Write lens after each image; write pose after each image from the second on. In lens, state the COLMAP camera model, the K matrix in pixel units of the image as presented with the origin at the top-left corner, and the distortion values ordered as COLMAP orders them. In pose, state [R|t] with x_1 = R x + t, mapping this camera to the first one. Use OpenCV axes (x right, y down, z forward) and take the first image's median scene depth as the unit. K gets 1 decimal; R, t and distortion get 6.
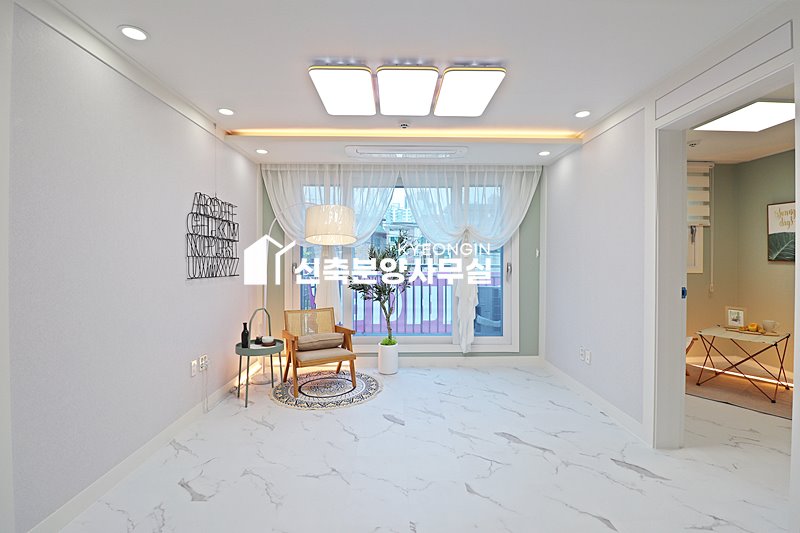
lens RADIAL K [[370.2, 0, 402.1], [0, 370.2, 263.8], [0, 0, 1]] dist [-0.004829, -0.010890]
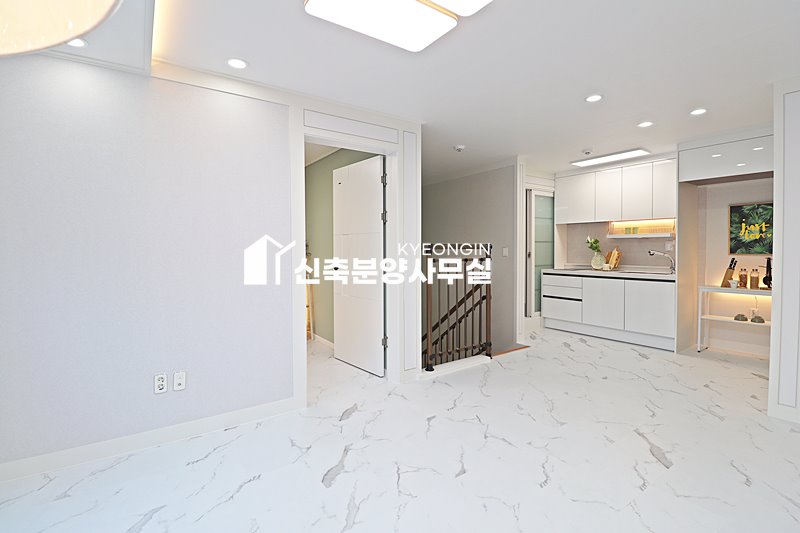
lens RADIAL K [[370.2, 0, 403.2], [0, 370.2, 257.5], [0, 0, 1]] dist [-0.004829, -0.010890]
pose [[-0.558769, -0.015505, 0.829178, -0.335698], [0.020091, 0.999279, 0.032225, -0.004769], [-0.829080, 0.034665, -0.558055, 1.018438]]
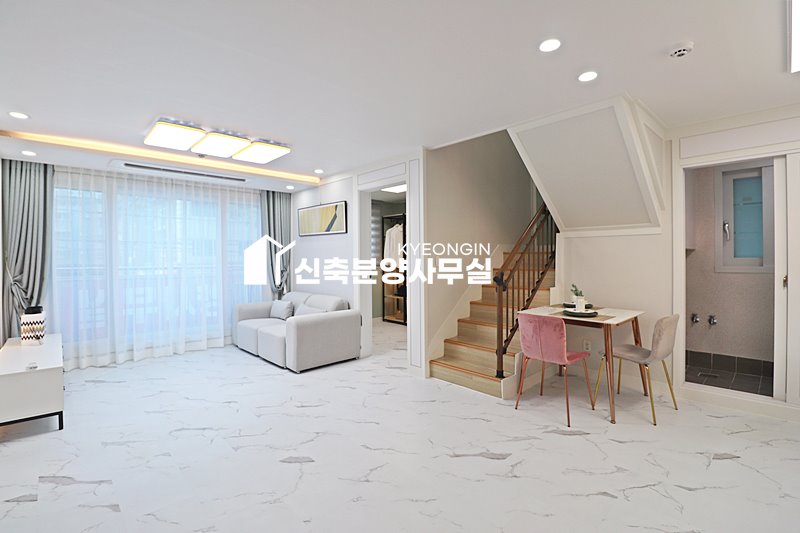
lens RADIAL K [[370.2, 0, 403.1], [0, 370.2, 260.9], [0, 0, 1]] dist [-0.004829, -0.010890]
pose [[0.737251, -0.012782, 0.675498, -0.324211], [0.019129, 0.999815, -0.001959, 0.008217], [-0.675348, 0.014366, 0.737359, -0.402959]]
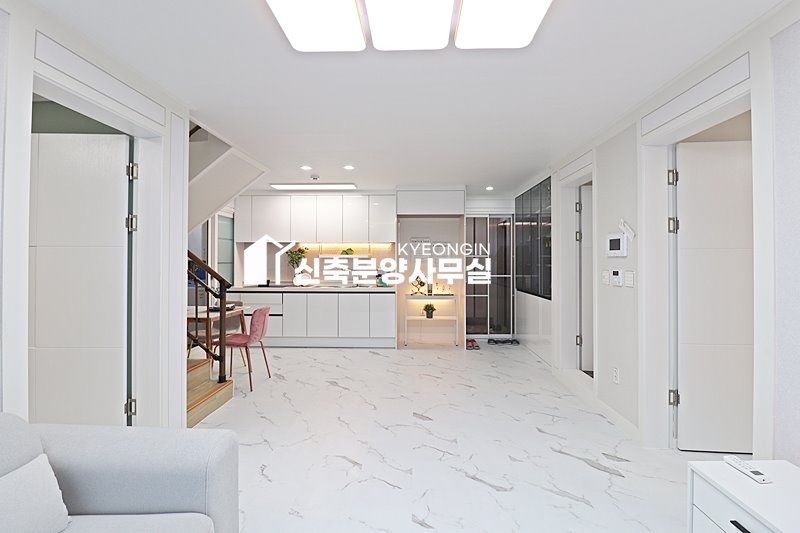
lens RADIAL K [[370.2, 0, 406.0], [0, 370.2, 252.6], [0, 0, 1]] dist [-0.004829, -0.010890]
pose [[-0.998961, -0.003095, 0.045473, -0.009005], [-0.003583, 0.999937, -0.010648, -0.023777], [-0.045437, -0.010800, -0.998909, 1.172936]]
